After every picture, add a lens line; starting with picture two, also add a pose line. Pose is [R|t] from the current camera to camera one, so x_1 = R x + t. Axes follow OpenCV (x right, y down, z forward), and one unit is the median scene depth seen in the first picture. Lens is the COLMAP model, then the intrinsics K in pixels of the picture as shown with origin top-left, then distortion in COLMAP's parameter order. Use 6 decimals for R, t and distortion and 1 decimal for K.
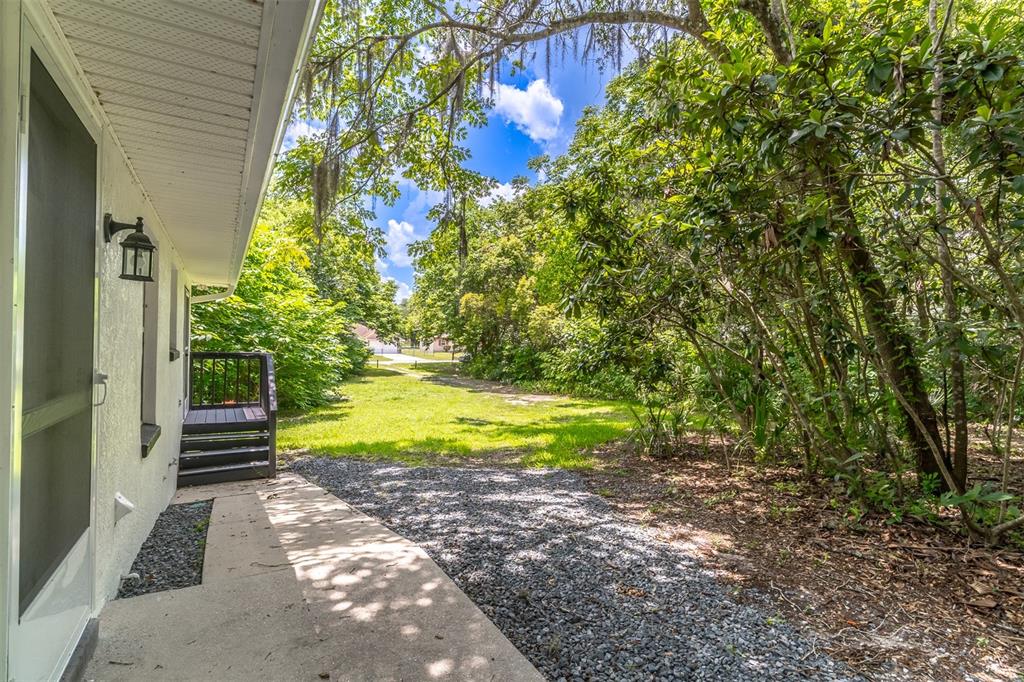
lens RADIAL K [[488.0, 0, 509.3], [0, 488.0, 344.3], [0, 0, 1]] dist [0.003923, -0.000505]
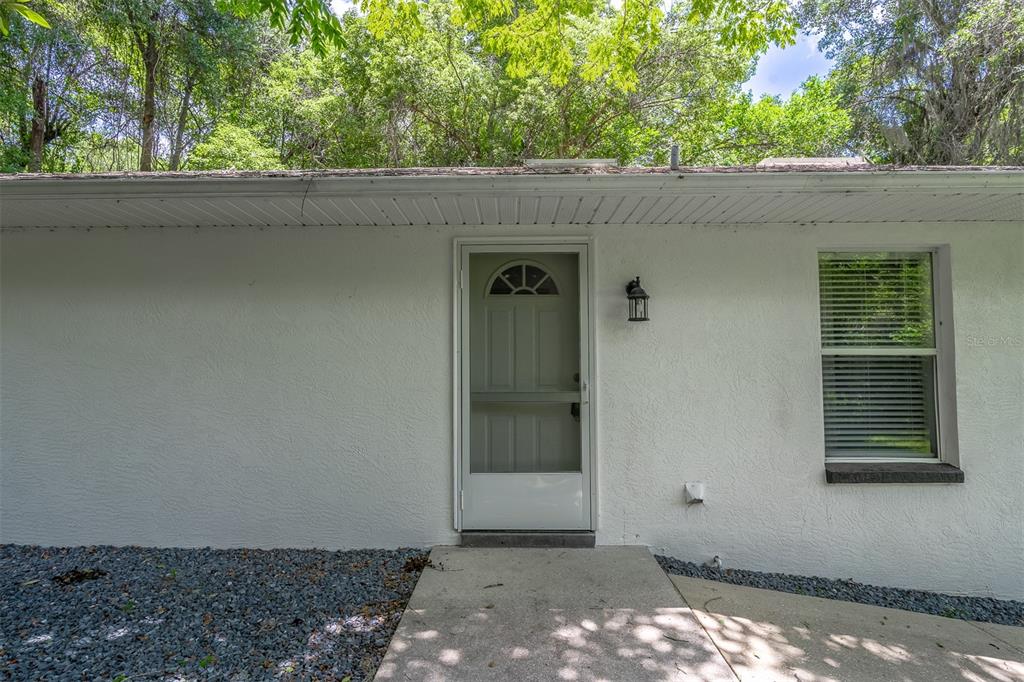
lens RADIAL K [[488.0, 0, 509.3], [0, 488.0, 344.3], [0, 0, 1]] dist [0.003923, -0.000505]
pose [[-0.505464, -0.053017, -0.861218, 0.571163], [-0.005073, 0.998276, -0.058477, 0.017915], [0.862833, -0.025189, -0.504861, 1.240859]]
